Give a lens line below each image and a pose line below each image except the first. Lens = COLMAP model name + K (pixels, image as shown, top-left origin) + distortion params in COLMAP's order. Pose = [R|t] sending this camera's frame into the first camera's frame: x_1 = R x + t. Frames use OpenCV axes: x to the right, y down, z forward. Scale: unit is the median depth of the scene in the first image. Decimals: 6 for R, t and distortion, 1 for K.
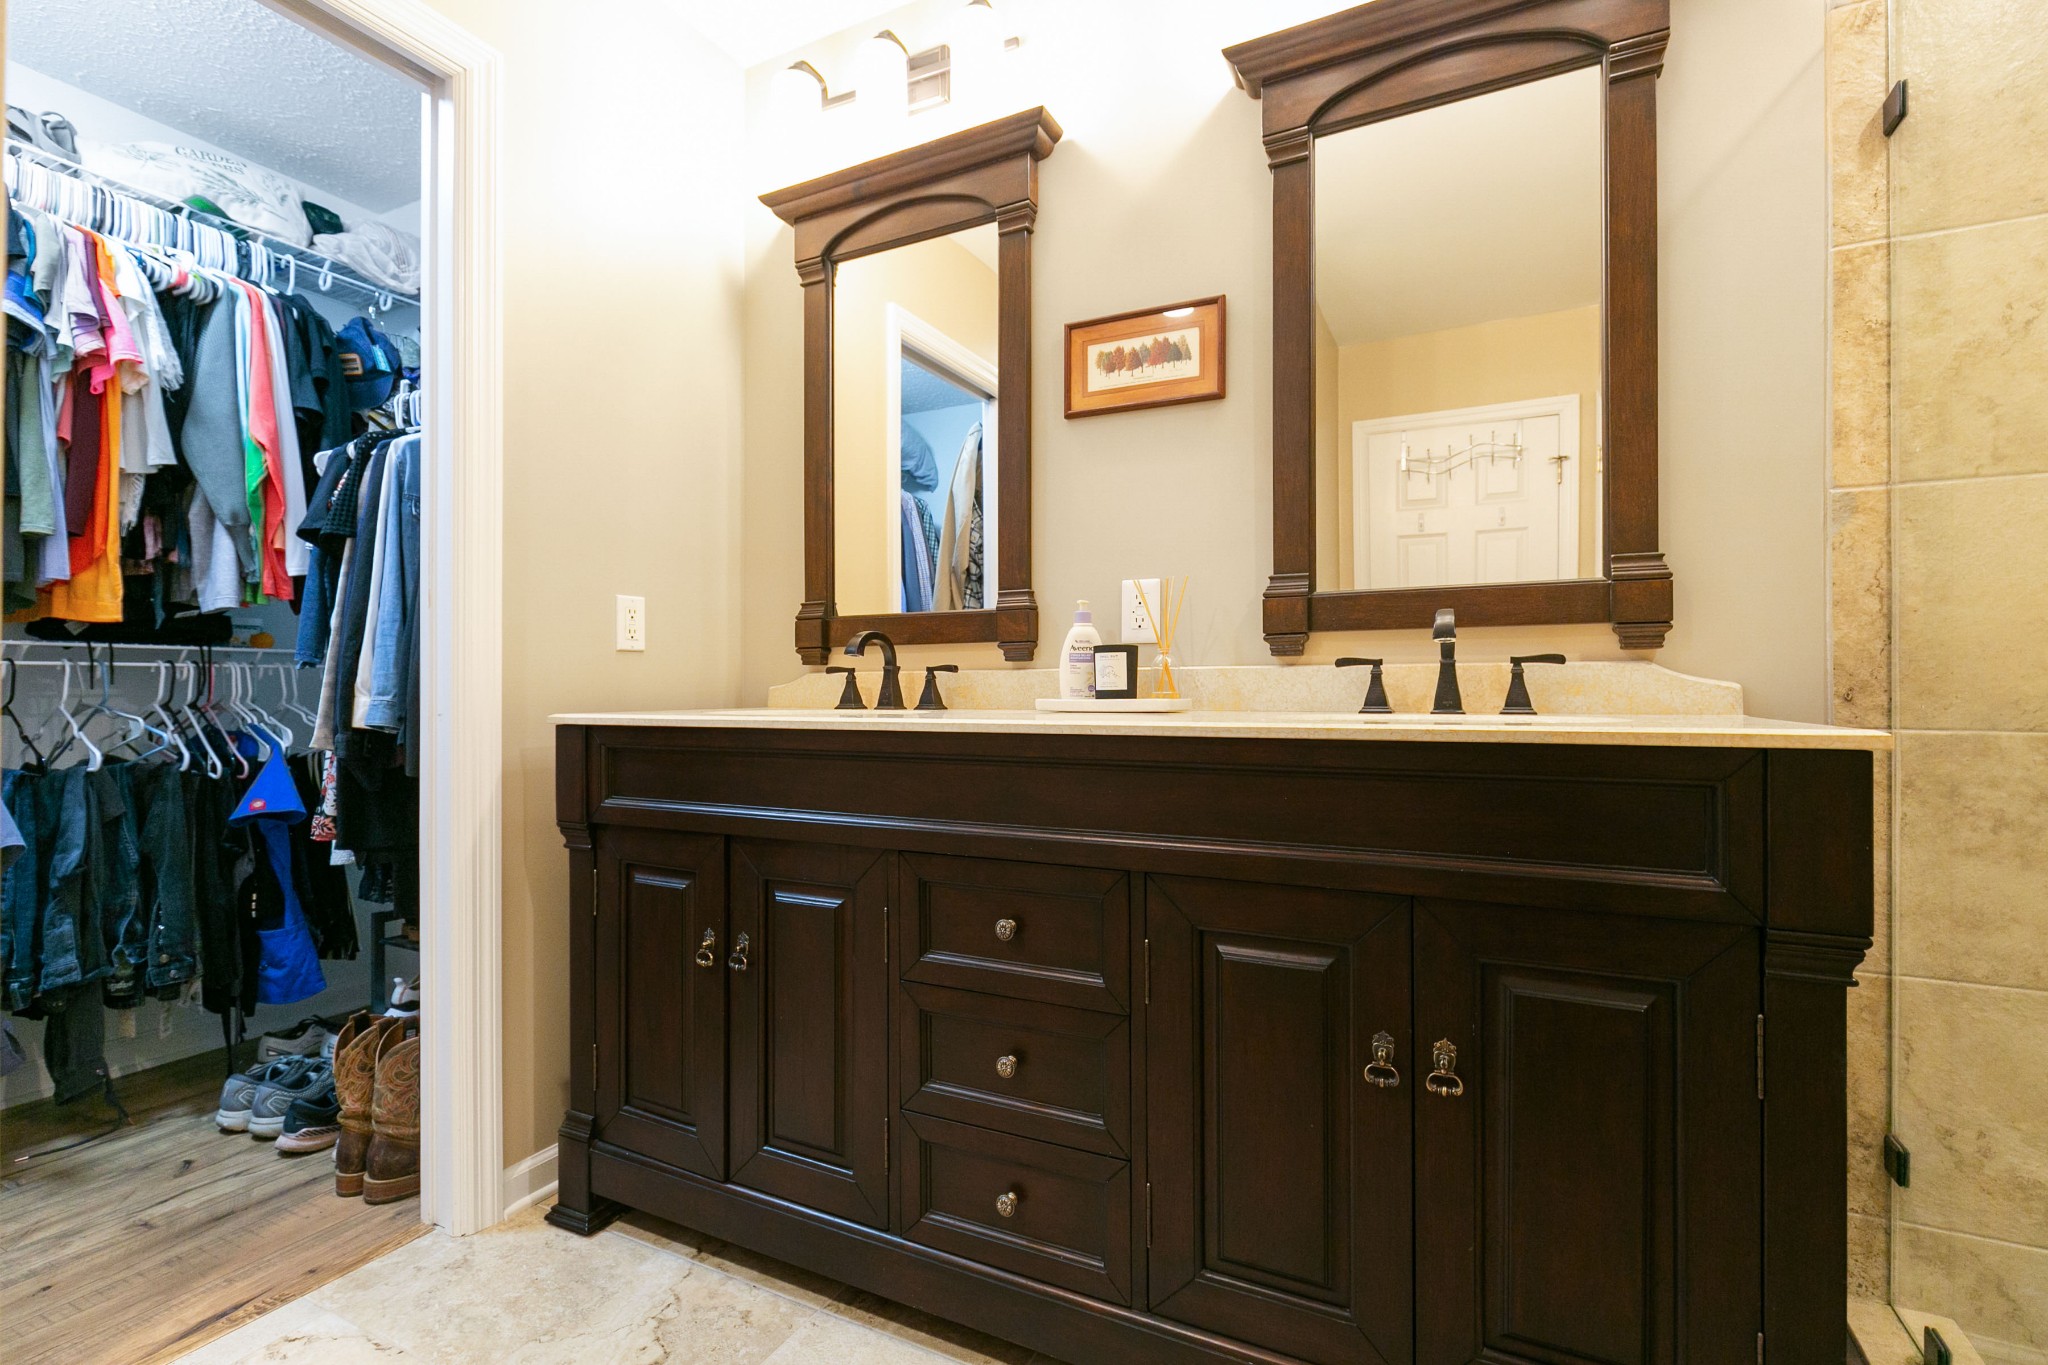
lens RADIAL K [[926.8, 0, 1028.7], [0, 926.8, 686.0], [0, 0, 1]] dist [-0.001579, -0.000109]
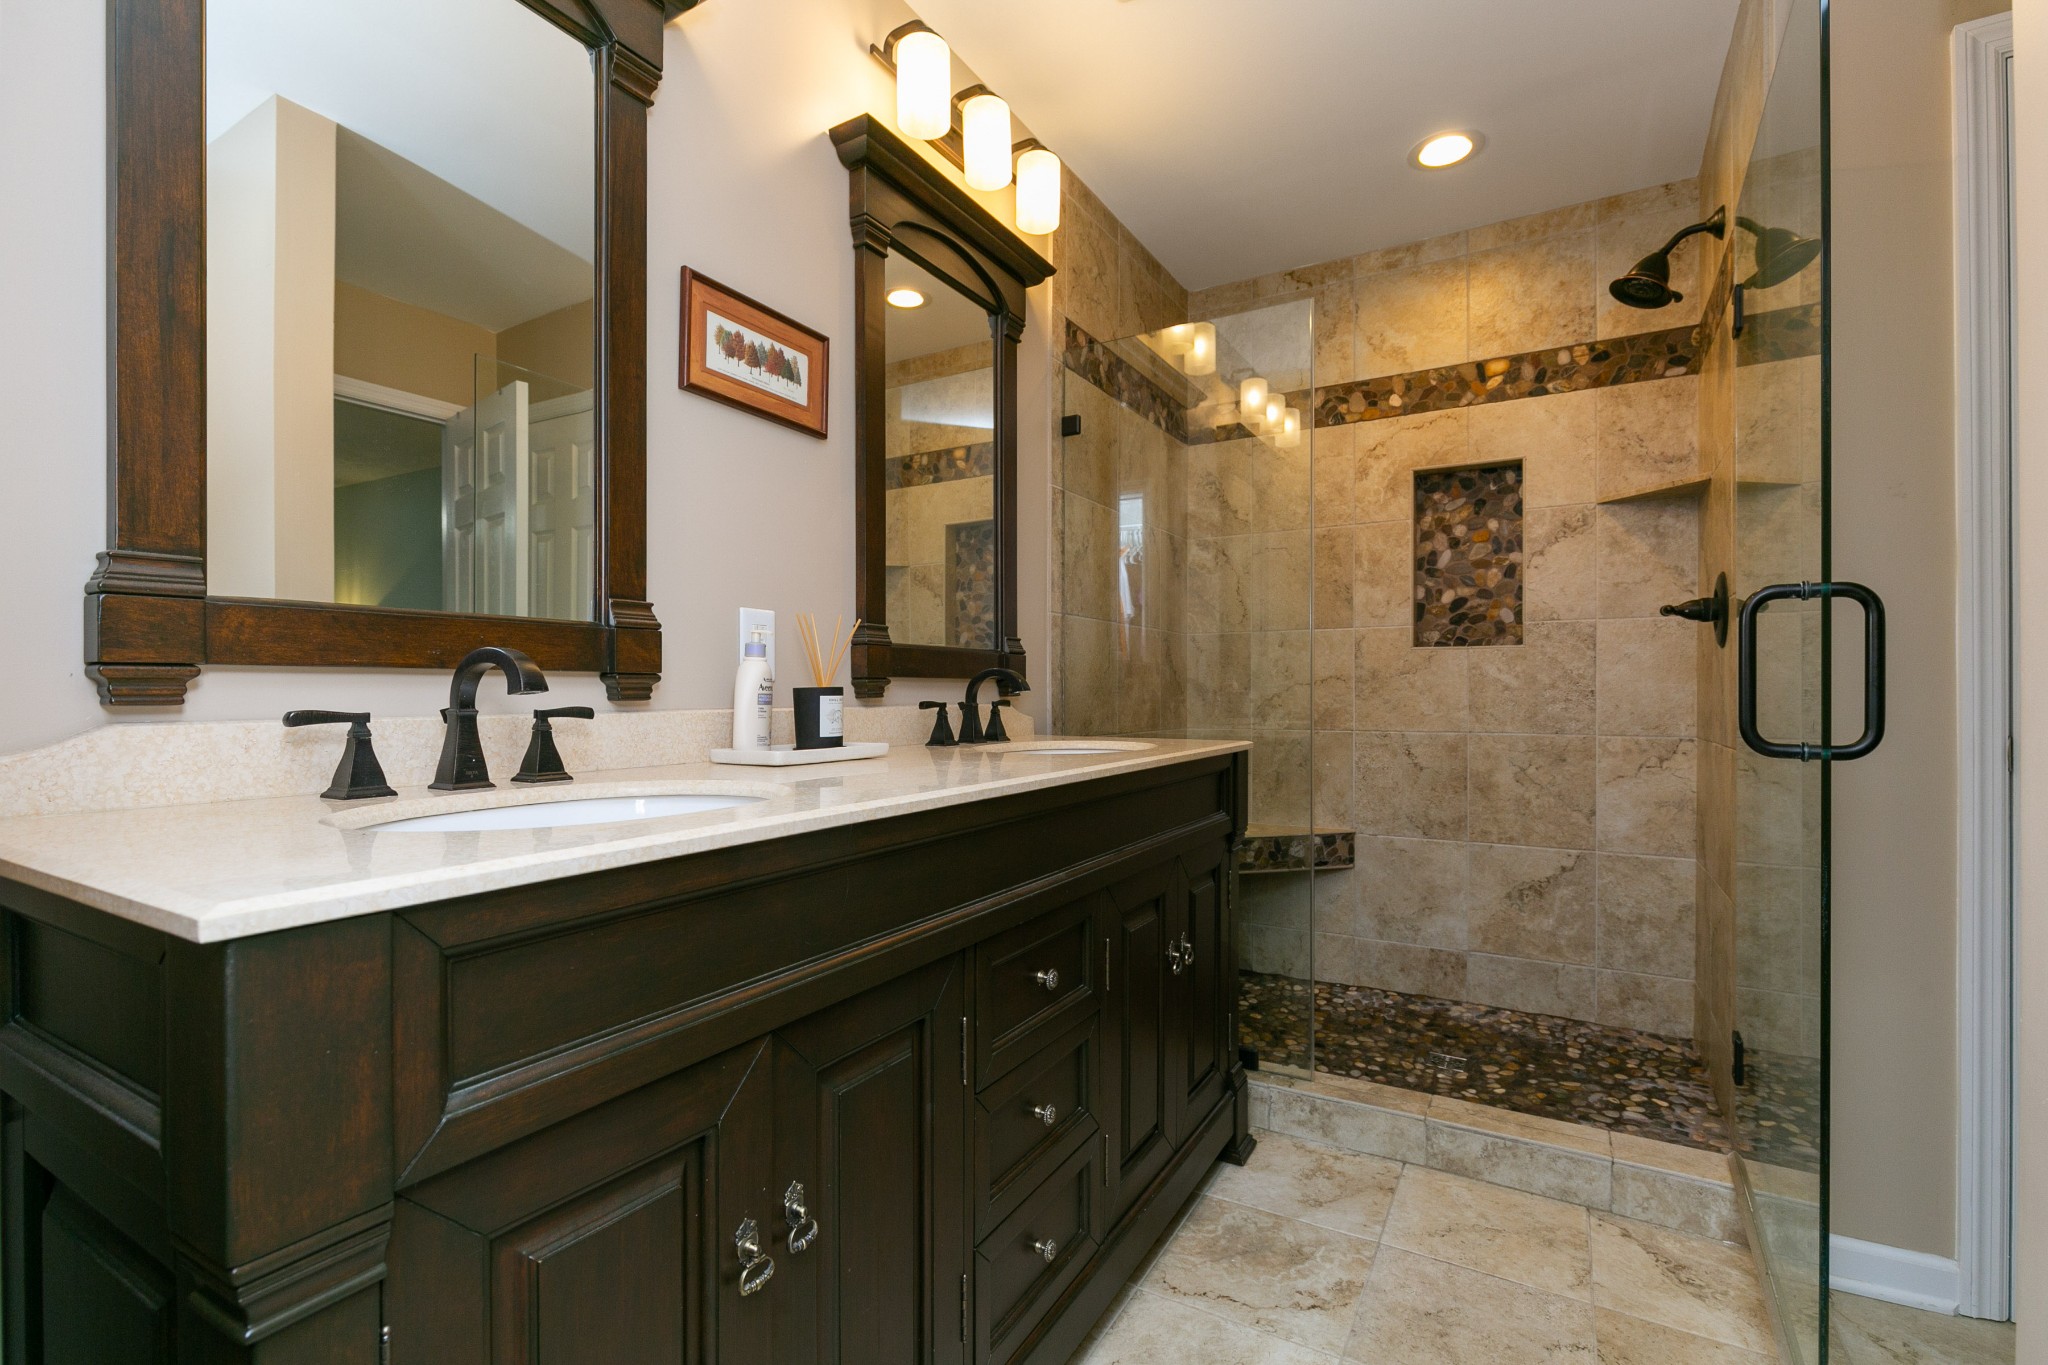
lens RADIAL K [[926.8, 0, 1024.9], [0, 926.8, 688.0], [0, 0, 1]] dist [-0.001579, -0.000109]
pose [[0.062019, 0.012534, 0.997996, -0.717226], [0.005955, 0.999899, -0.012928, -0.026415], [-0.998057, 0.006745, 0.061938, 0.675300]]
